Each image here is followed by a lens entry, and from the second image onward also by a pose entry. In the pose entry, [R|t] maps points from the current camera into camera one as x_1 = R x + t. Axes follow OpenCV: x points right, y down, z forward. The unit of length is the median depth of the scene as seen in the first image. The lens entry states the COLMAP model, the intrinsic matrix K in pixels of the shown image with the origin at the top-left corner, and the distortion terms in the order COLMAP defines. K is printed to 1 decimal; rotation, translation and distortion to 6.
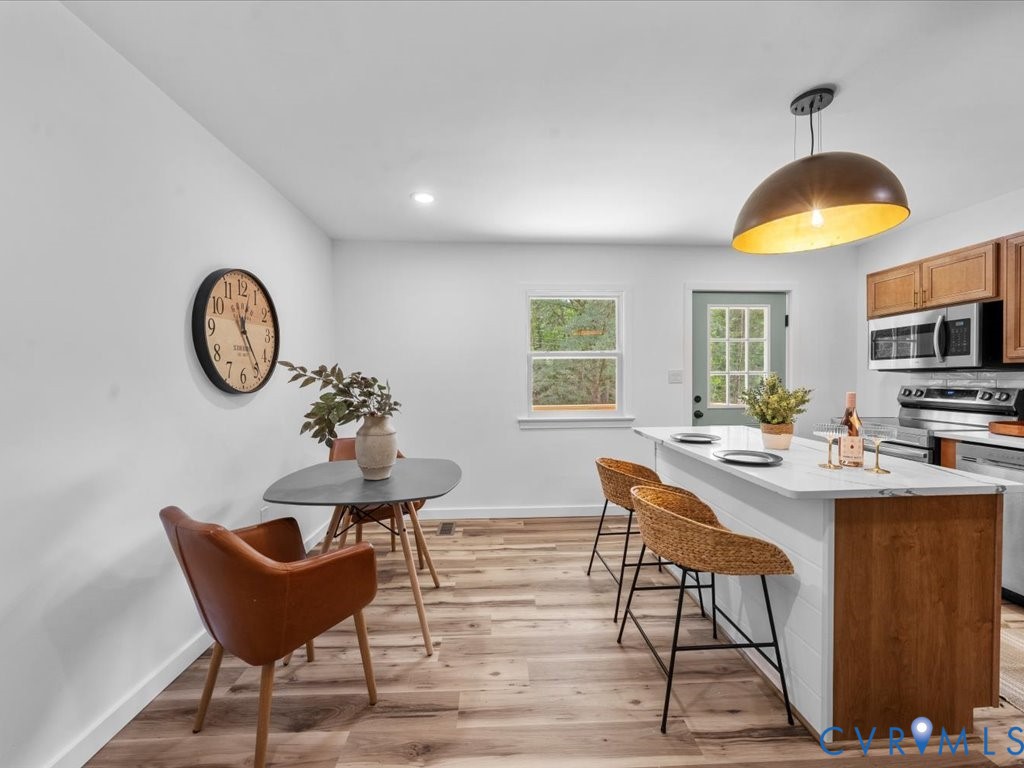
lens RADIAL K [[438.1, 0, 517.5], [0, 438.1, 395.4], [0, 0, 1]] dist [-0.001232, -0.000127]
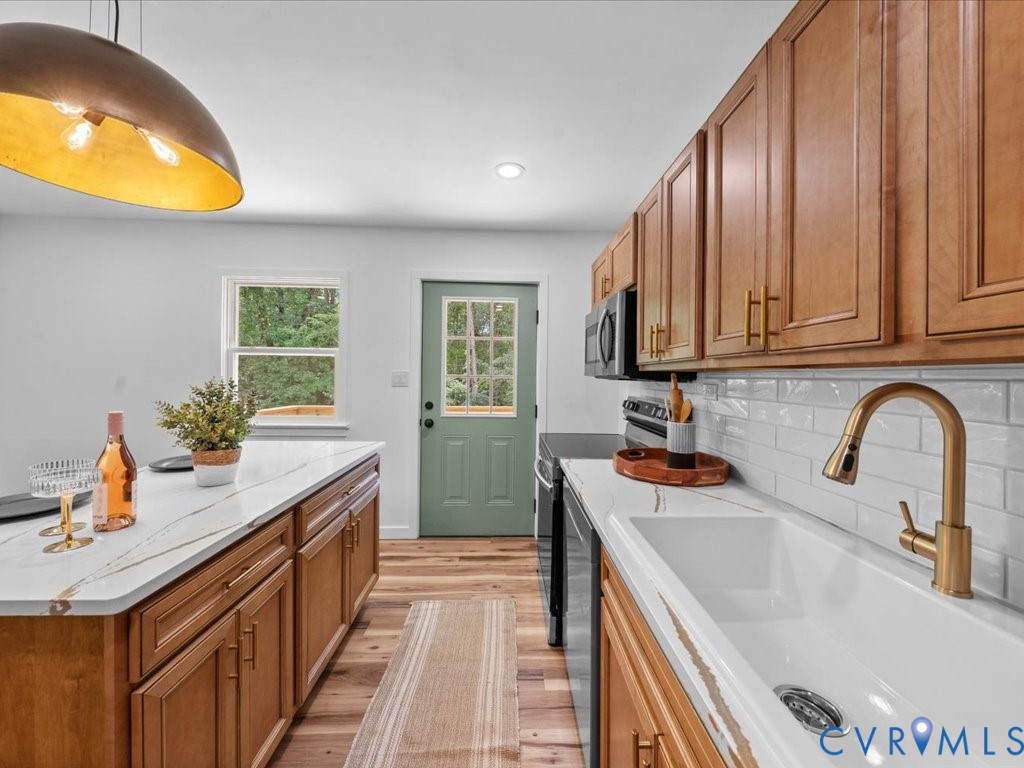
lens RADIAL K [[429.2, 0, 503.8], [0, 429.2, 376.5], [0, 0, 1]] dist [-0.000402, -0.000144]
pose [[0.999536, 0.024604, -0.017977, 0.579600], [-0.025241, 0.999028, -0.036126, -0.022248], [0.017071, 0.036563, 0.999186, 0.165834]]
